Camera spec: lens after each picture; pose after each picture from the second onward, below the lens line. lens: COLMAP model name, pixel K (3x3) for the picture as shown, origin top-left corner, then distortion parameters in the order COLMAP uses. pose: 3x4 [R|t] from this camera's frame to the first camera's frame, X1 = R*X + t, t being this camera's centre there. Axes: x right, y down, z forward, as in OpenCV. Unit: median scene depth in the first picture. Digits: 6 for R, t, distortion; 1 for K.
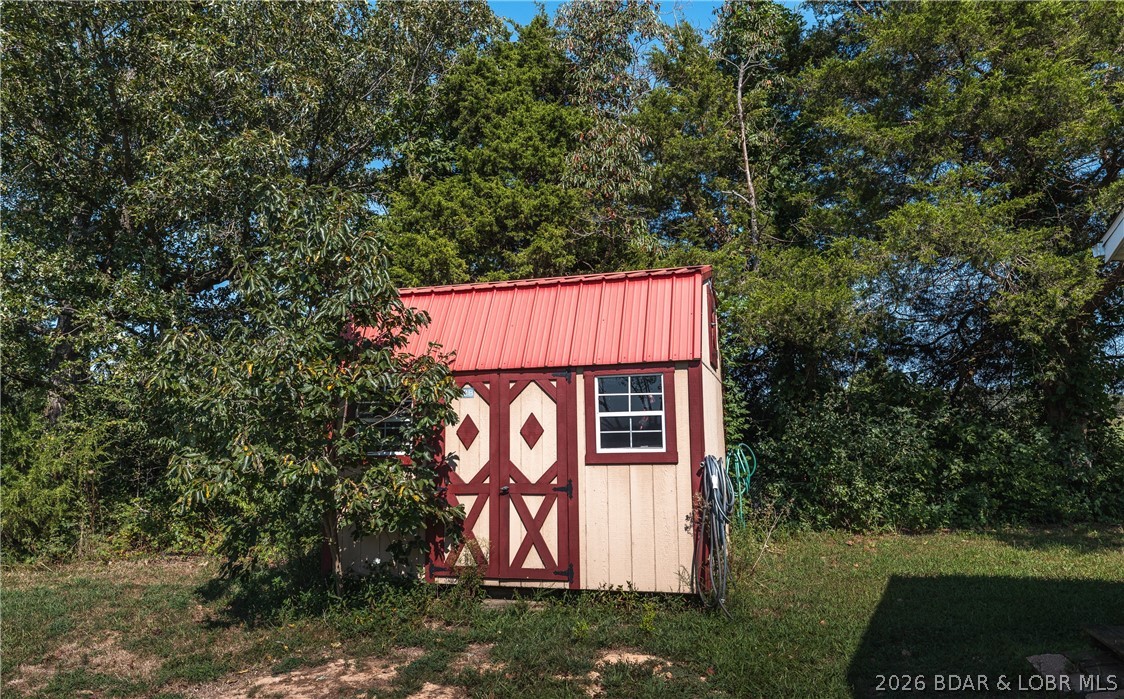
lens RADIAL K [[797.4, 0, 562.2], [0, 797.4, 349.0], [0, 0, 1]] dist [0.001539, 0.000027]
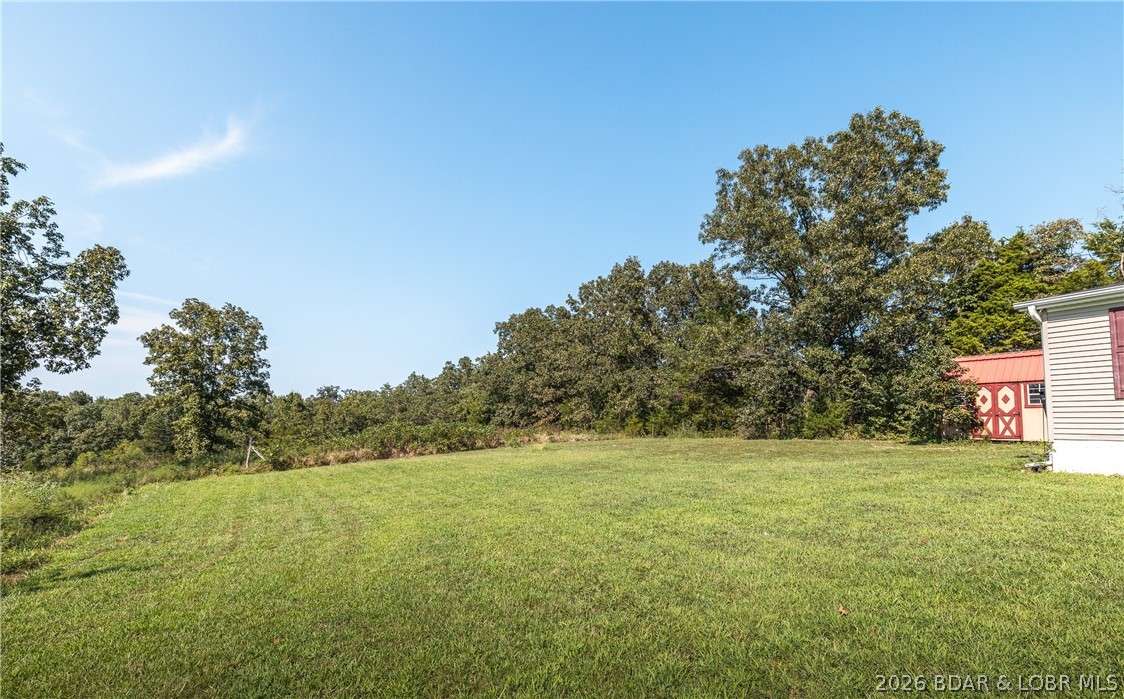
lens RADIAL K [[549.5, 0, 542.2], [0, 549.5, 373.9], [0, 0, 1]] dist [0.001685, -0.000320]
pose [[0.675760, -0.035586, -0.736262, 0.389894], [0.056807, 0.998378, 0.003883, -0.144657], [0.734930, -0.044449, 0.676685, -2.288165]]
